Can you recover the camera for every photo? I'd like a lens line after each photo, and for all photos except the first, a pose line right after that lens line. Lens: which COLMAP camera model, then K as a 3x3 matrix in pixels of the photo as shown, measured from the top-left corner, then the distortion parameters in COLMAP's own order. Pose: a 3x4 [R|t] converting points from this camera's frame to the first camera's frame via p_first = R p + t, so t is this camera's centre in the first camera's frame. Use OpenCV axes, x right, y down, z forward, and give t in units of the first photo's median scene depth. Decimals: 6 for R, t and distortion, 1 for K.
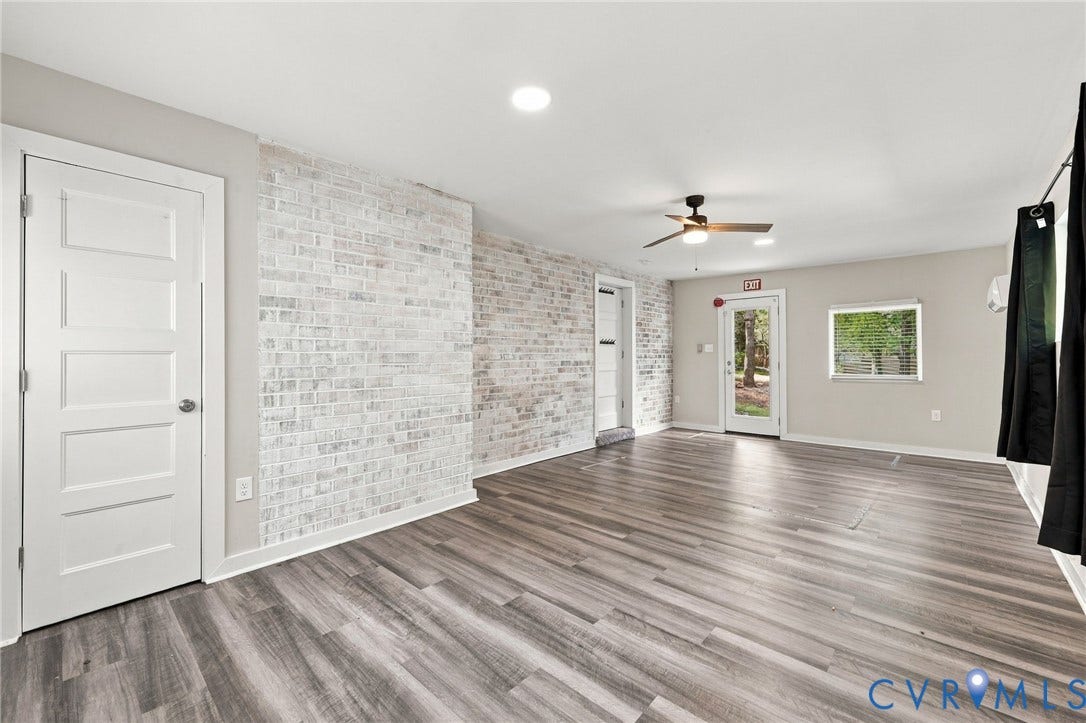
lens RADIAL K [[448.9, 0, 542.1], [0, 448.9, 354.1], [0, 0, 1]] dist [0.009280, 0.000146]
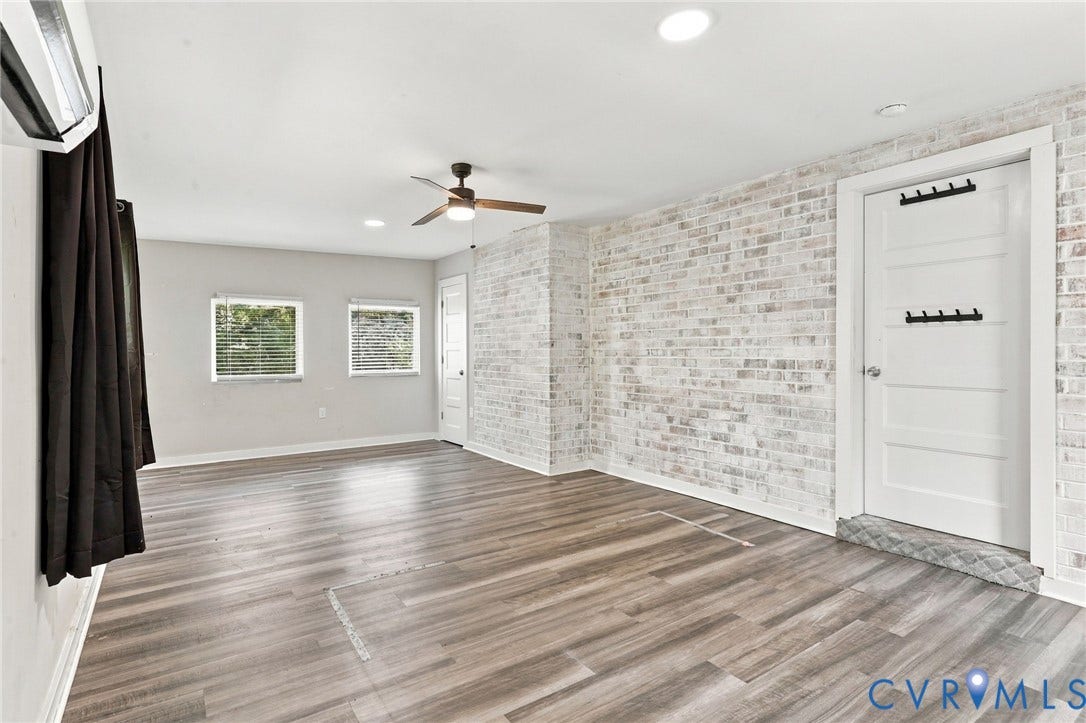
lens RADIAL K [[528.2, 0, 516.8], [0, 528.2, 354.2], [0, 0, 1]] dist [0.007945, 0.000007]
pose [[-0.251334, 0.006629, -0.967878, 0.891417], [0.007486, 0.999960, 0.004905, 0.002503], [0.967872, -0.006012, -0.251373, 0.941417]]
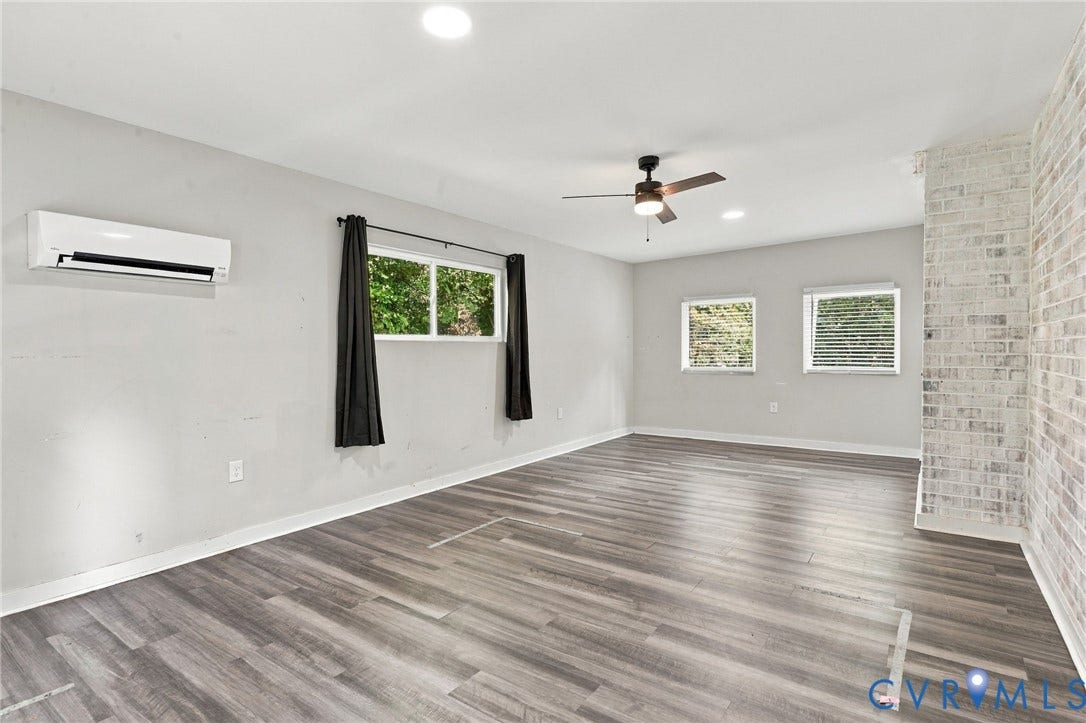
lens RADIAL K [[528.2, 0, 543.9], [0, 528.2, 360.9], [0, 0, 1]] dist [0.007945, 0.000007]
pose [[-0.991662, 0.011350, -0.128368, 0.447484], [0.008748, 0.999745, 0.020814, 0.004635], [0.128571, 0.019517, -0.991508, 1.384901]]
